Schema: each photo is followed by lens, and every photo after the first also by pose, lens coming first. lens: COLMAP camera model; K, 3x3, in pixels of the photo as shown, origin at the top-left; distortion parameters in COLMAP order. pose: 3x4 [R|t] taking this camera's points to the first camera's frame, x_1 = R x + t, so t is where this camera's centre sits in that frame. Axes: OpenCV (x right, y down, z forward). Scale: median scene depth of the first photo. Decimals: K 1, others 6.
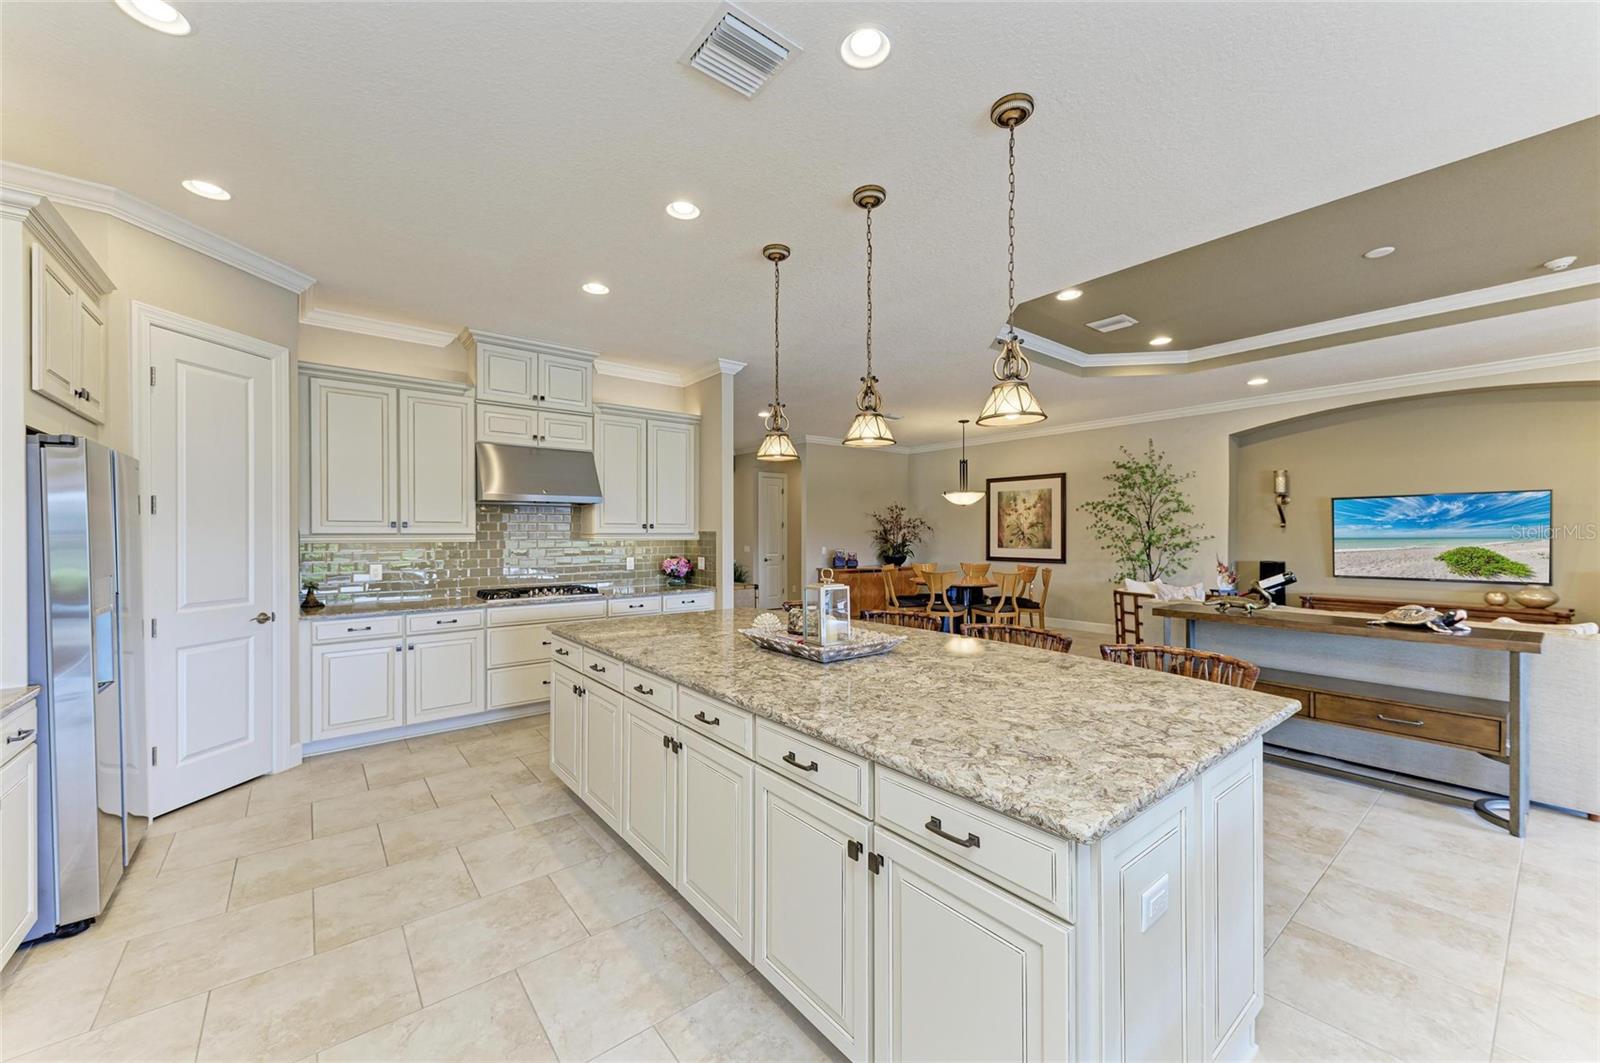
lens RADIAL K [[598.5, 0, 797.0], [0, 598.5, 541.2], [0, 0, 1]] dist [0.007840, 0.000241]
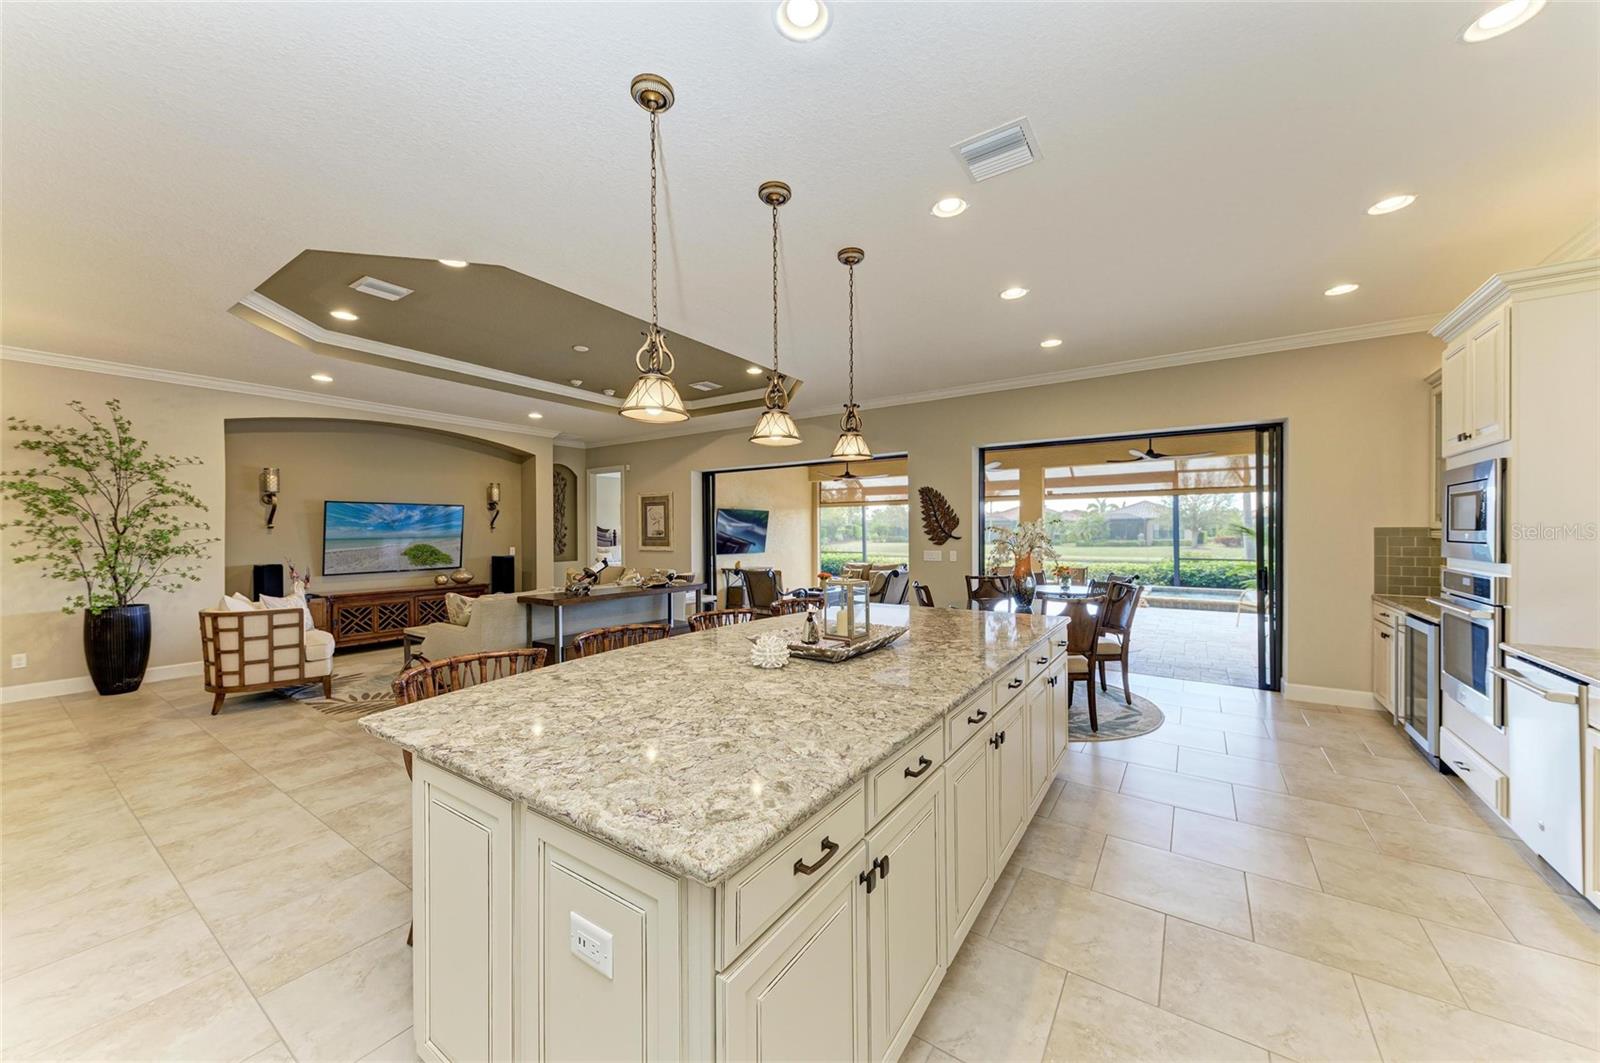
lens RADIAL K [[576.7, 0, 802.7], [0, 576.7, 529.2], [0, 0, 1]] dist [0.015495, -0.004425]
pose [[-0.292533, 0.007257, 0.956228, -0.355184], [0.016700, 0.999857, -0.002479, -0.006198], [-0.956110, 0.015244, -0.292612, 0.542612]]
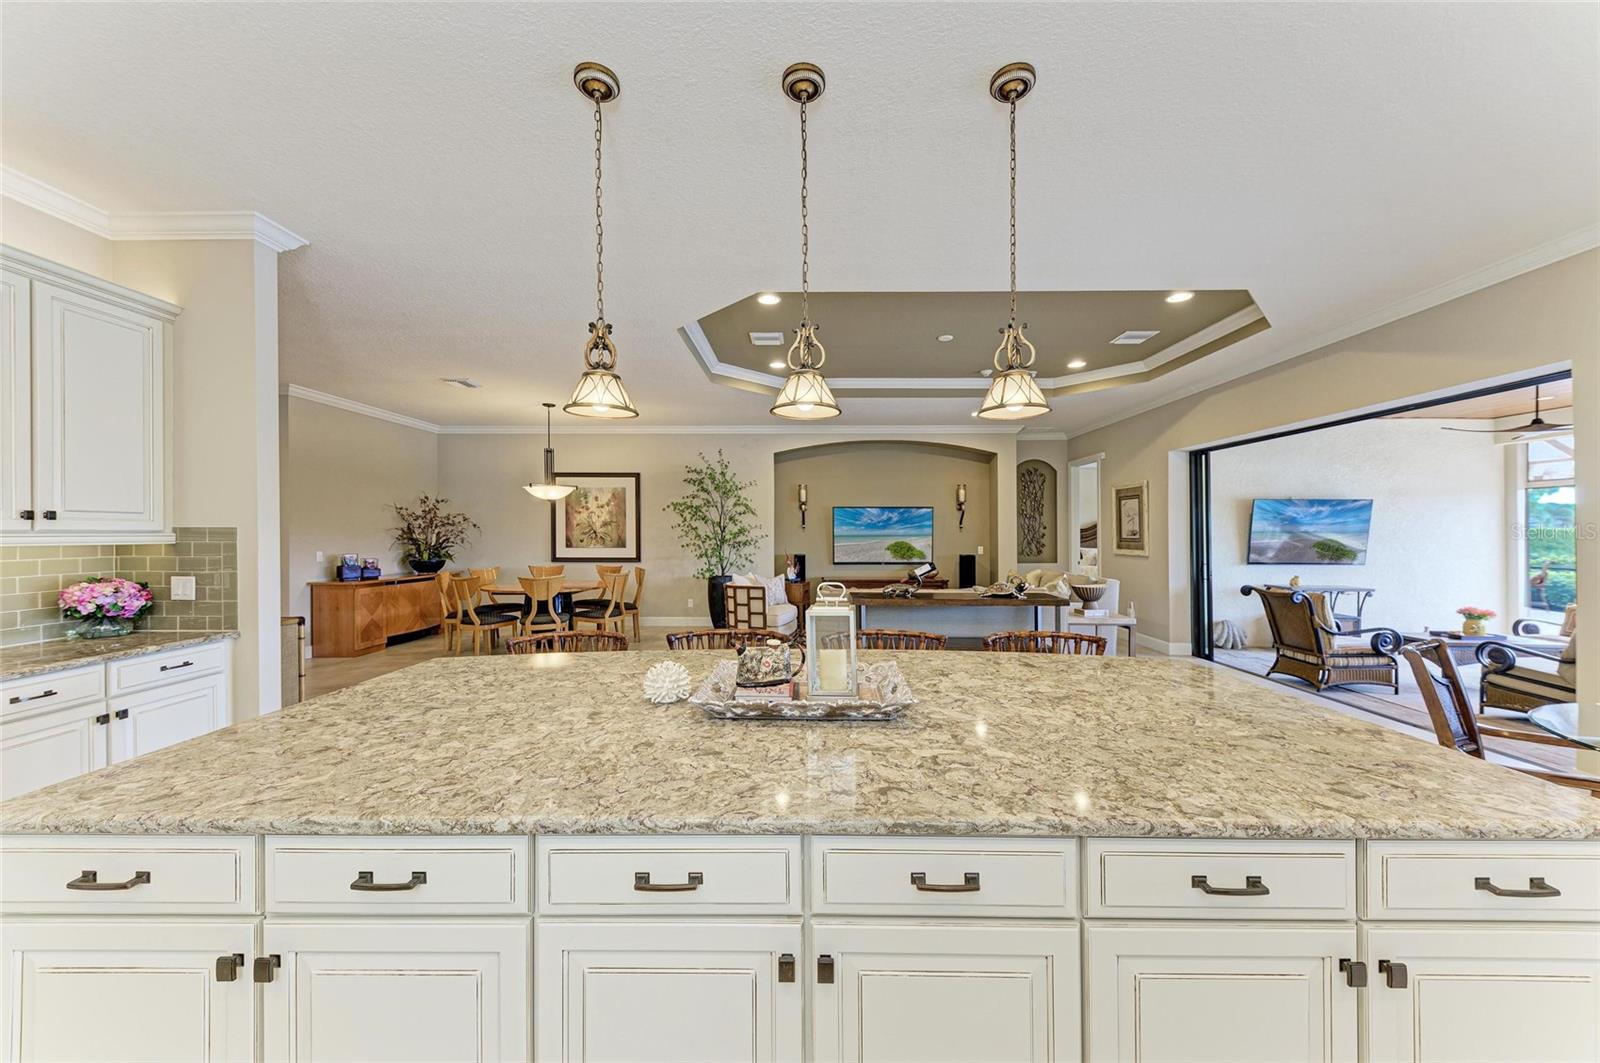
lens RADIAL K [[576.7, 0, 801.0], [0, 576.7, 534.8], [0, 0, 1]] dist [0.015495, -0.004425]
pose [[0.636265, -0.001440, 0.771470, -0.193532], [0.007902, 0.999958, -0.004651, -0.002940], [-0.771430, 0.009055, 0.636249, 0.236963]]
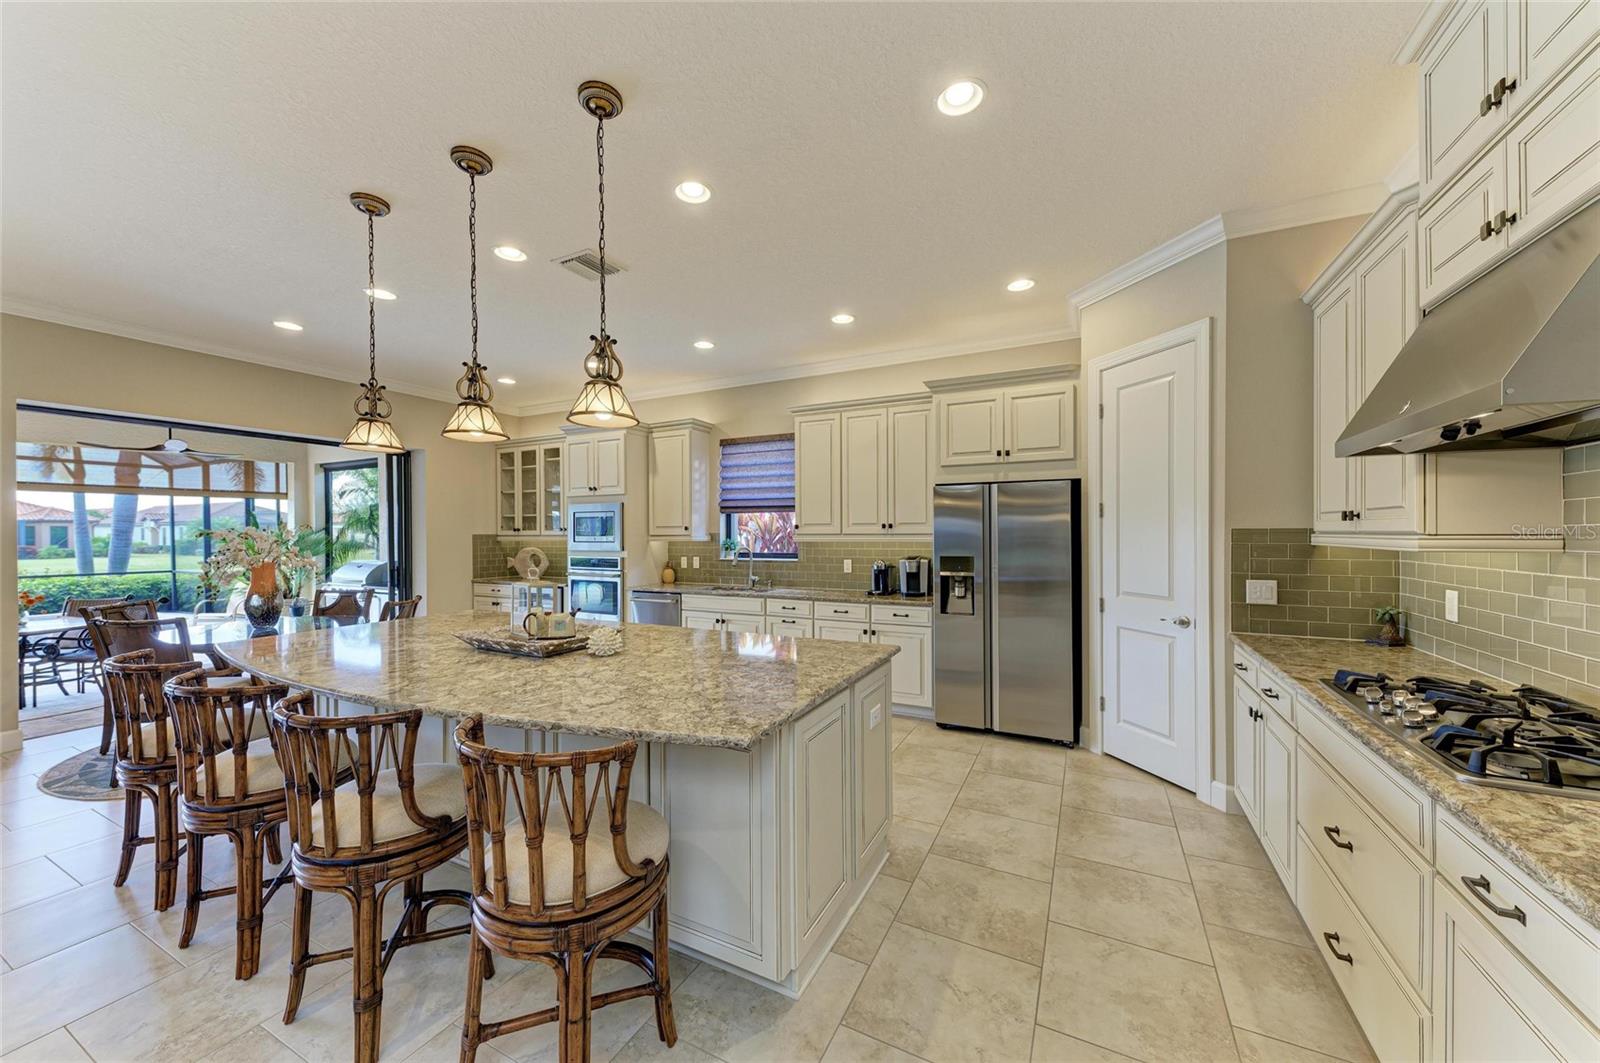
lens RADIAL K [[576.7, 0, 793.7], [0, 576.7, 533.0], [0, 0, 1]] dist [0.015495, -0.004425]
pose [[-0.914644, 0.007149, -0.404197, 0.019370], [0.002185, 0.999916, 0.012742, -0.013362], [0.404254, 0.010771, -0.914583, 0.872980]]
